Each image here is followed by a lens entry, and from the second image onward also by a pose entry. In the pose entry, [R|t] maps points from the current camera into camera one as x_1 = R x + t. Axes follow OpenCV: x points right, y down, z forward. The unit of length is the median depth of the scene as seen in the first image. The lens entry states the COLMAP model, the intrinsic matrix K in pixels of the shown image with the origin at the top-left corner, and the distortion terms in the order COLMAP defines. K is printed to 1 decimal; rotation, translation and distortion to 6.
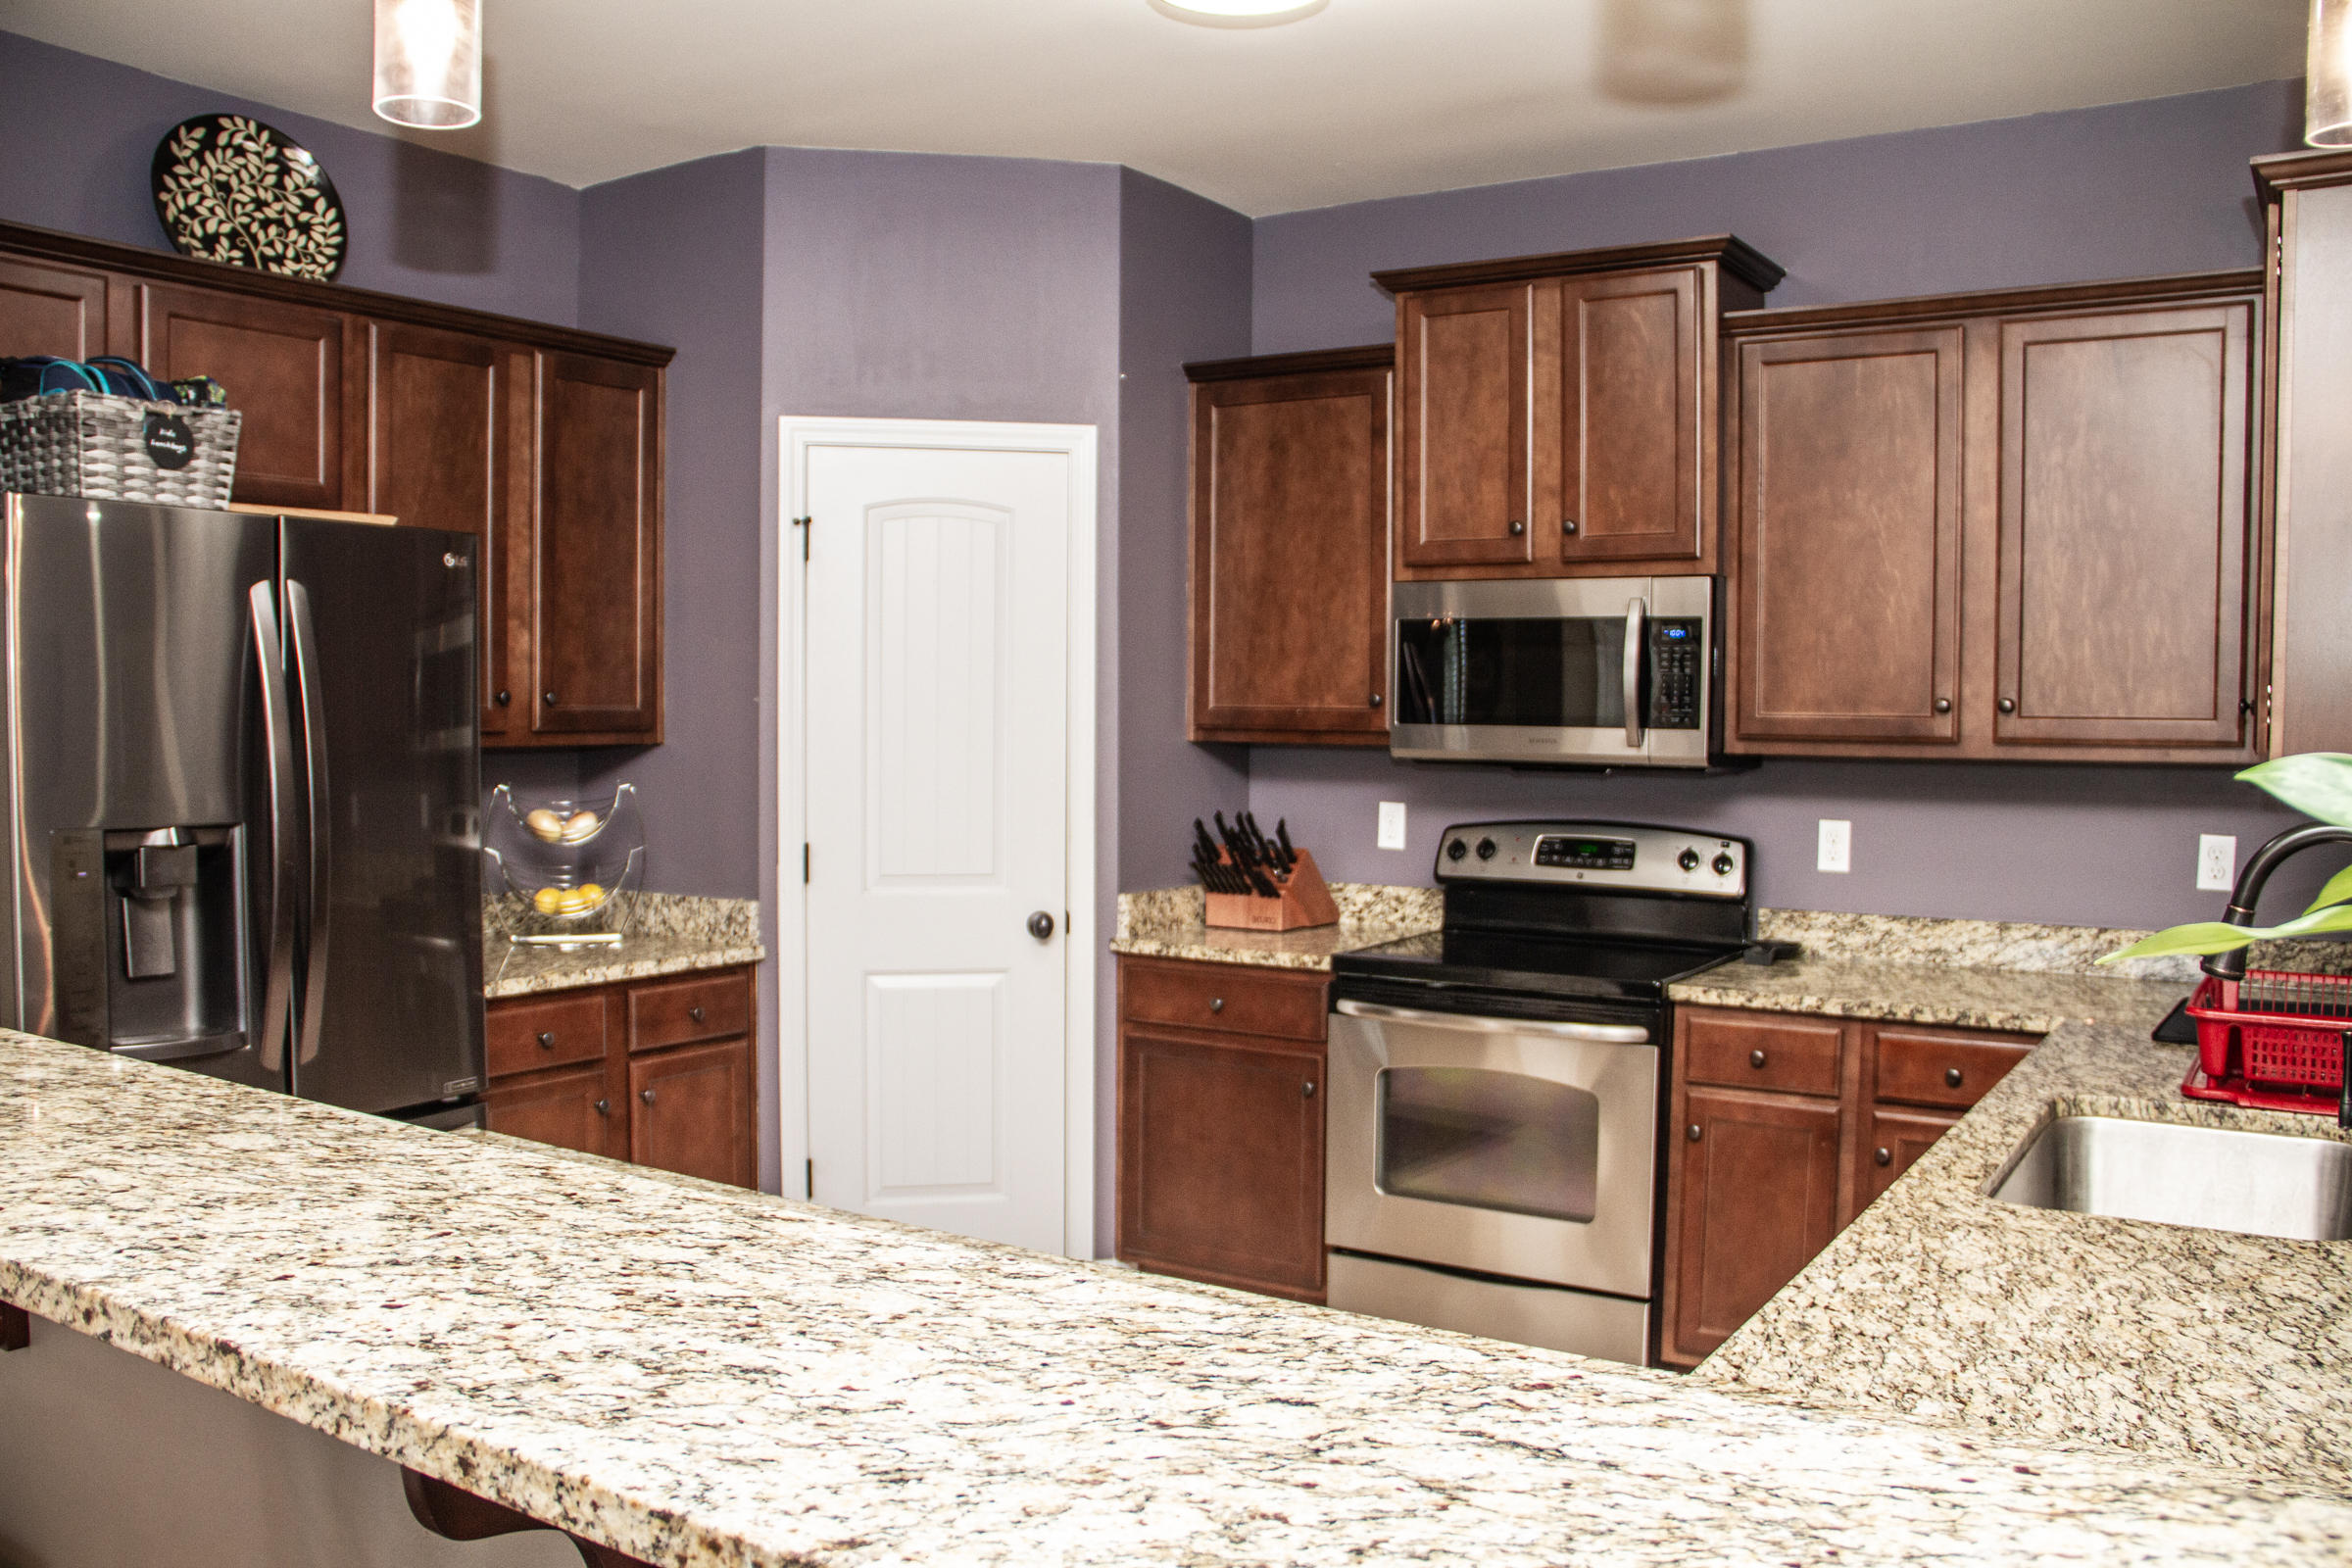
lens RADIAL K [[1947.5, 0, 1176.0], [0, 1947.5, 784.0], [0, 0, 1]] dist [-0.171361, 0.120891]
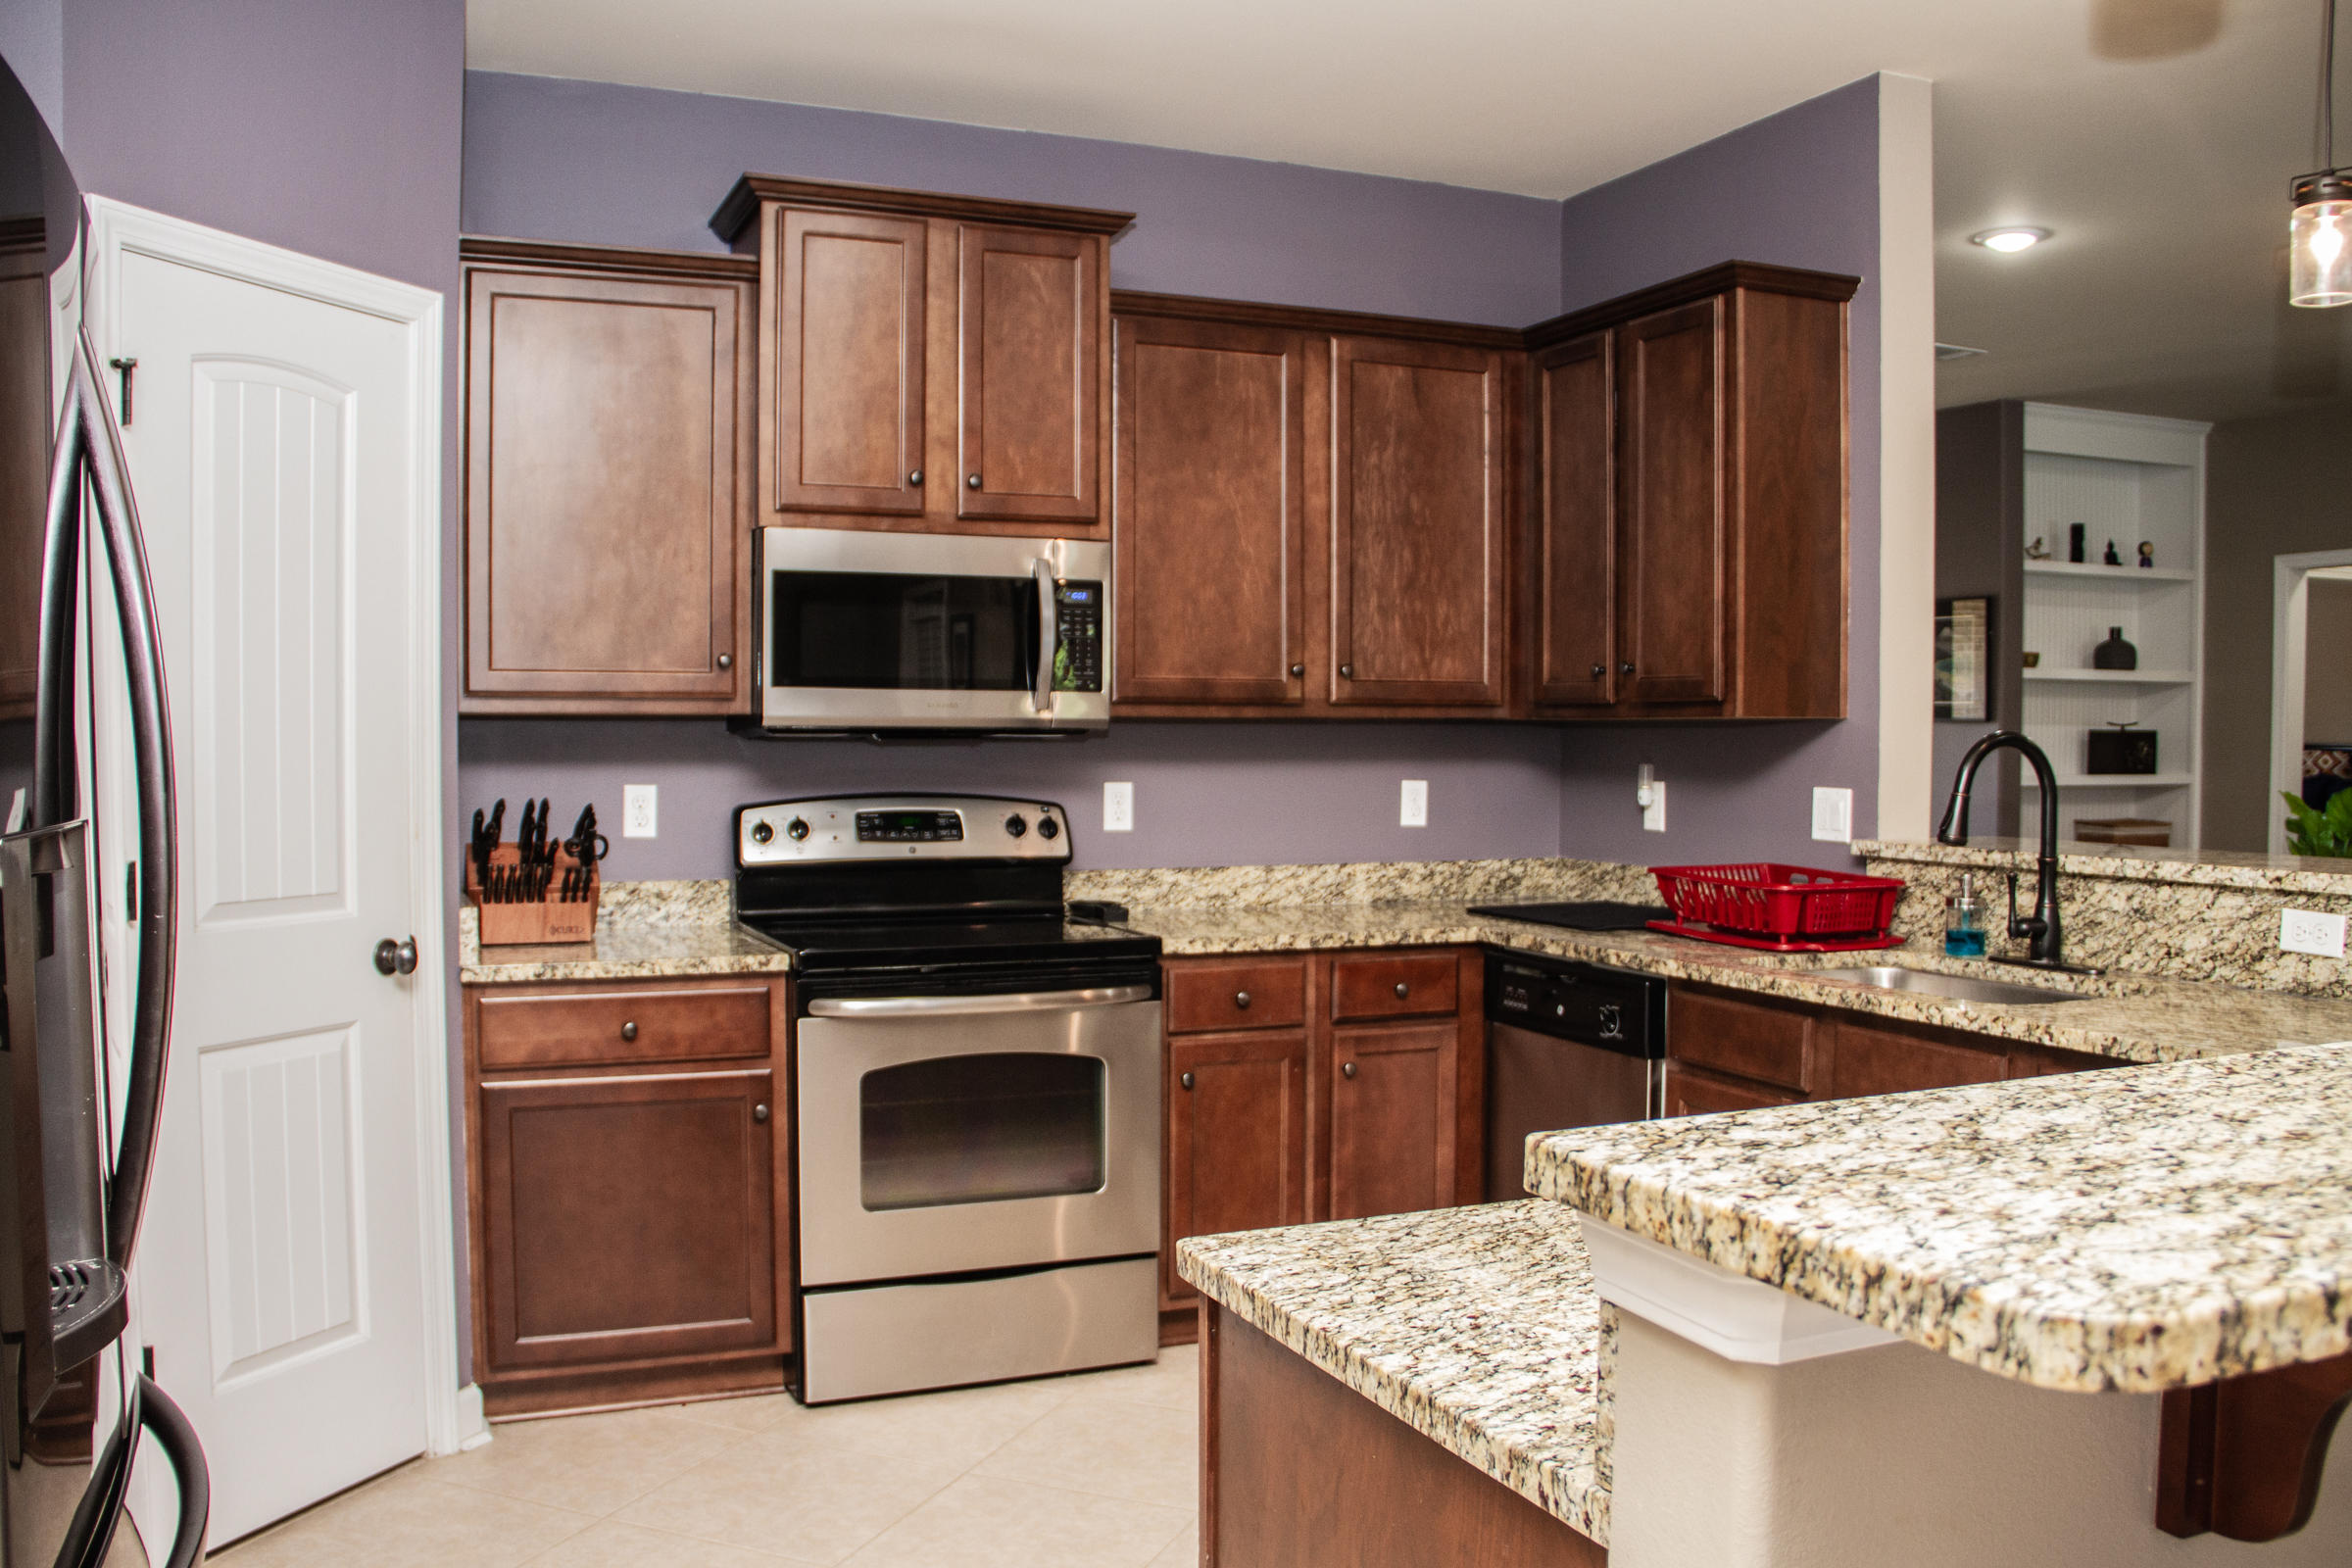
lens RADIAL K [[1971.3, 0, 1176.0], [0, 1971.3, 784.0], [0, 0, 1]] dist [-0.177791, 0.122243]
pose [[0.555519, -0.026253, 0.831089, -0.564423], [0.036128, 0.999320, 0.007419, 0.013675], [-0.830718, 0.025904, 0.556090, 0.385312]]
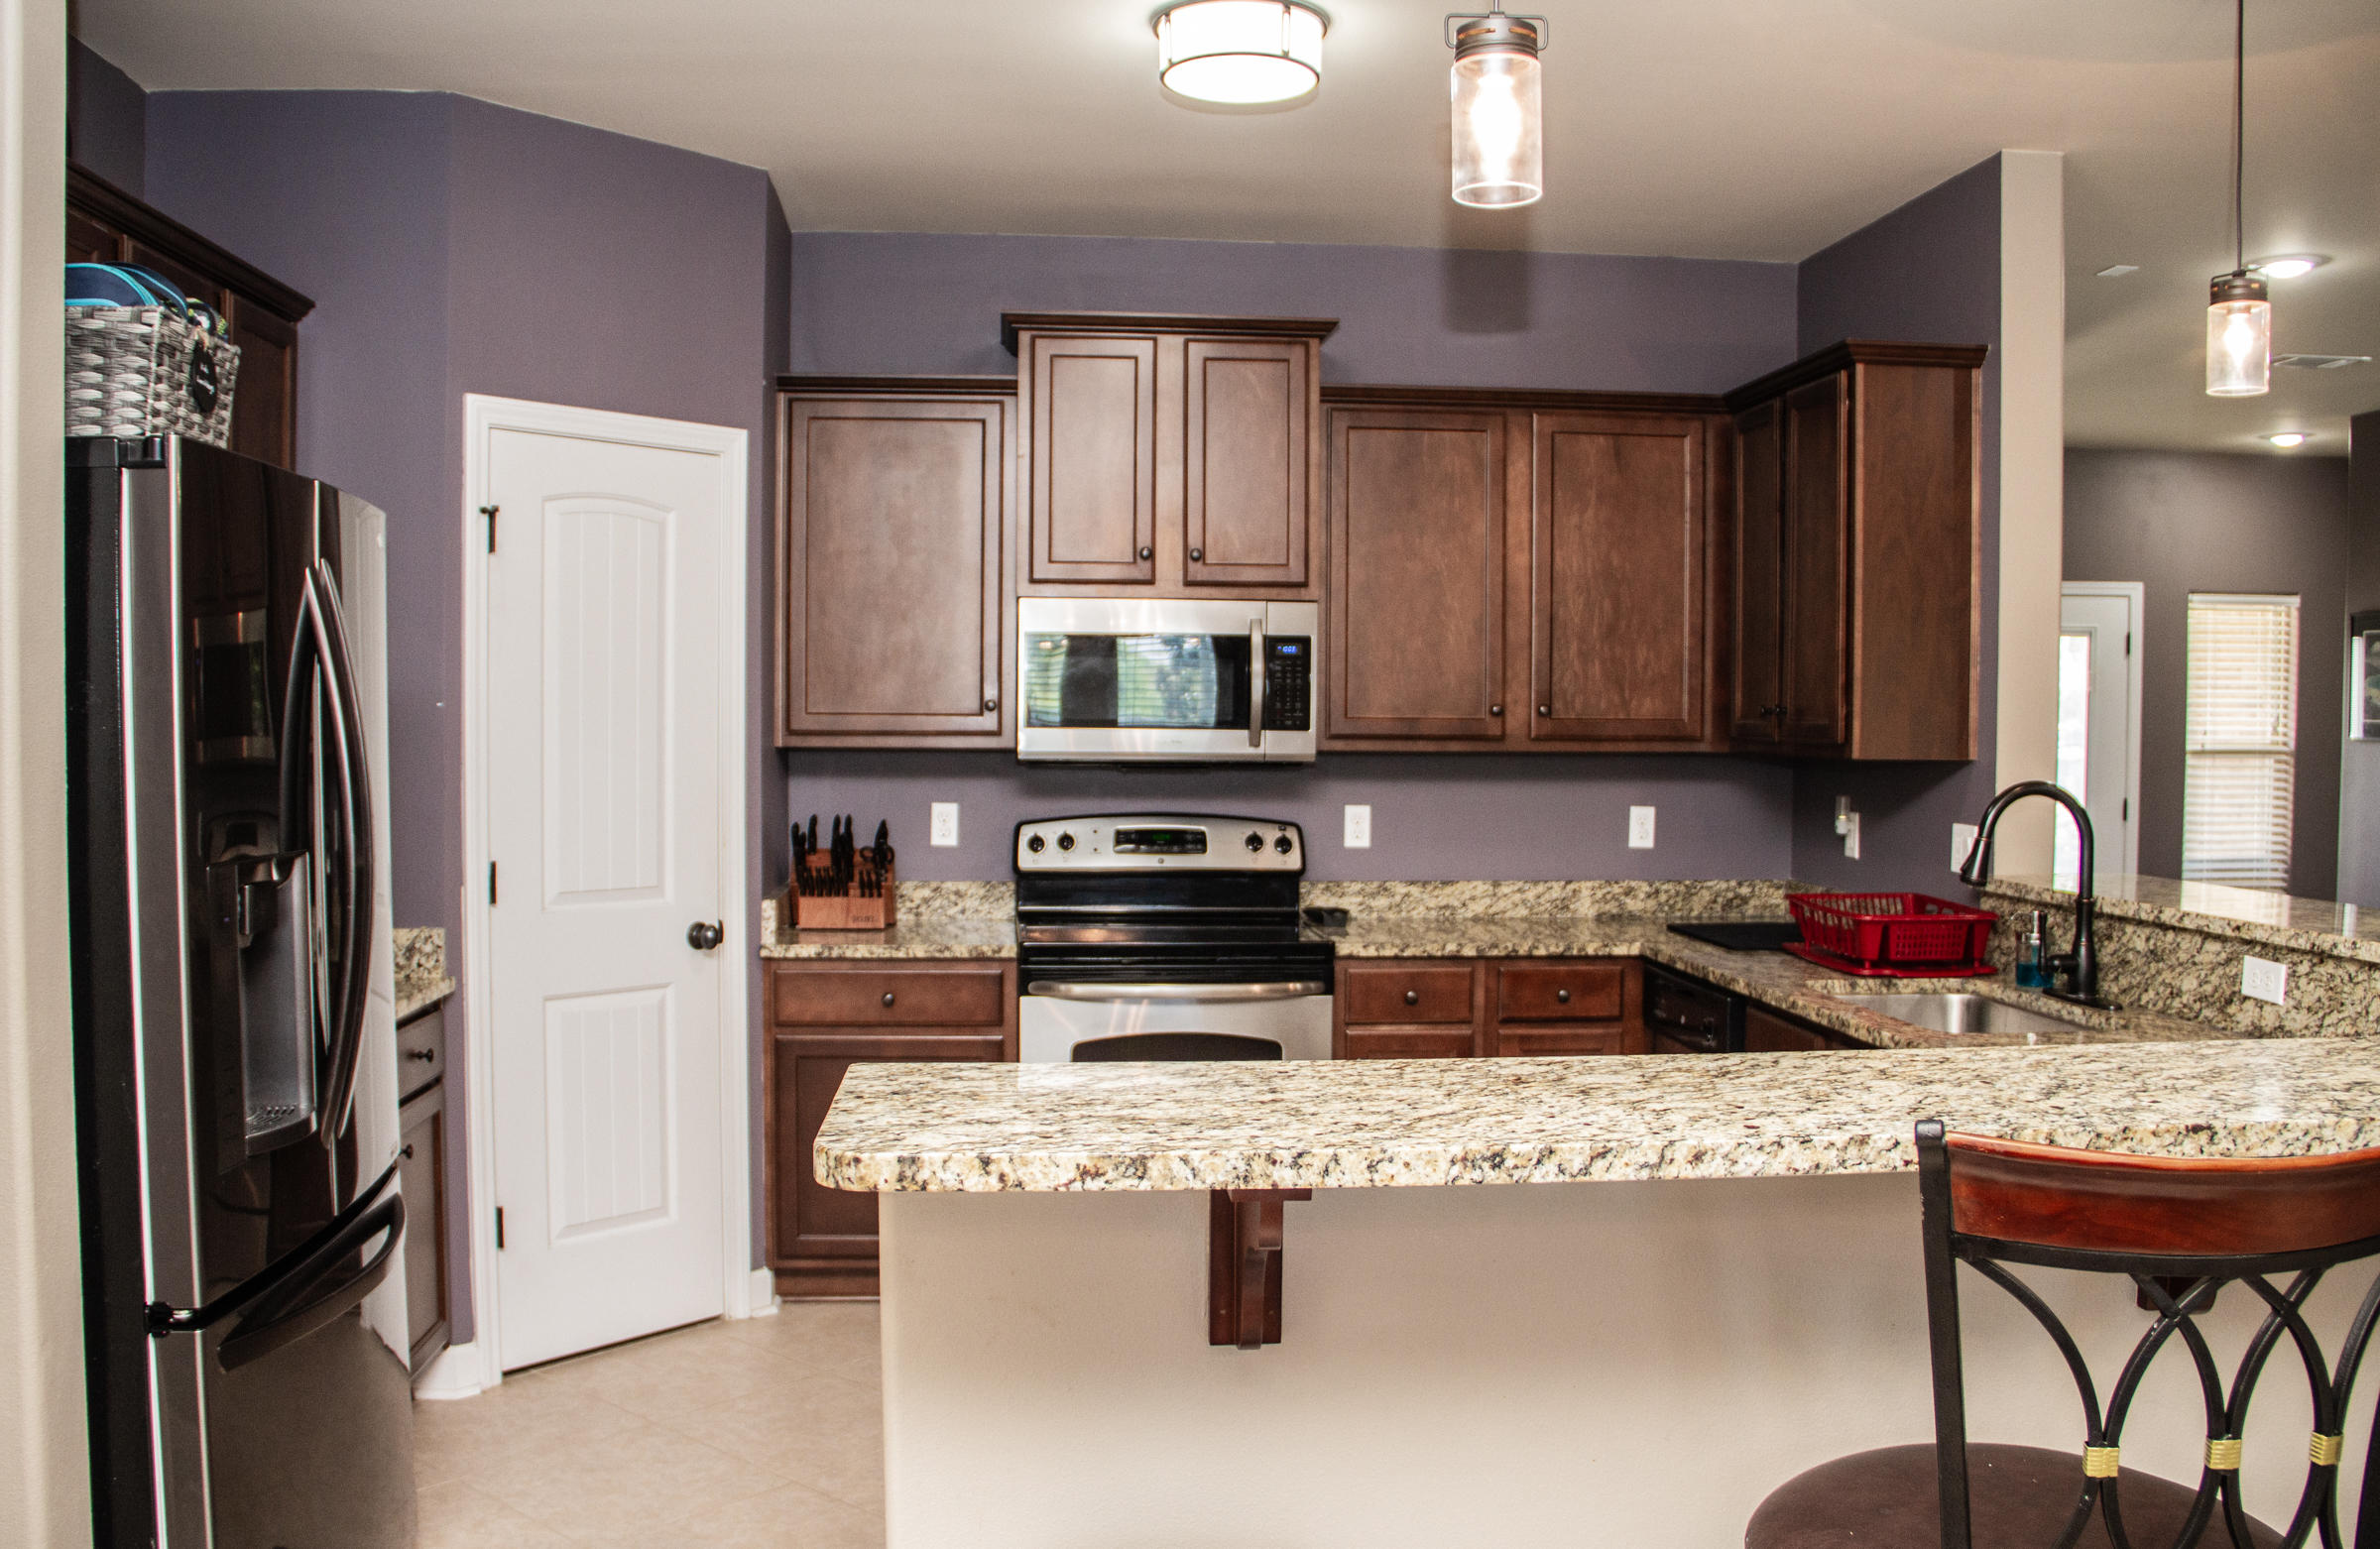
lens RADIAL K [[2016.2, 0, 1190.0], [0, 2016.2, 774.5], [0, 0, 1]] dist [-0.189042, 0.149708]
pose [[0.785416, -0.018591, 0.618689, -0.550731], [0.024113, 0.999709, -0.000570, -0.002360], [-0.618499, 0.015366, 0.785636, 0.065789]]
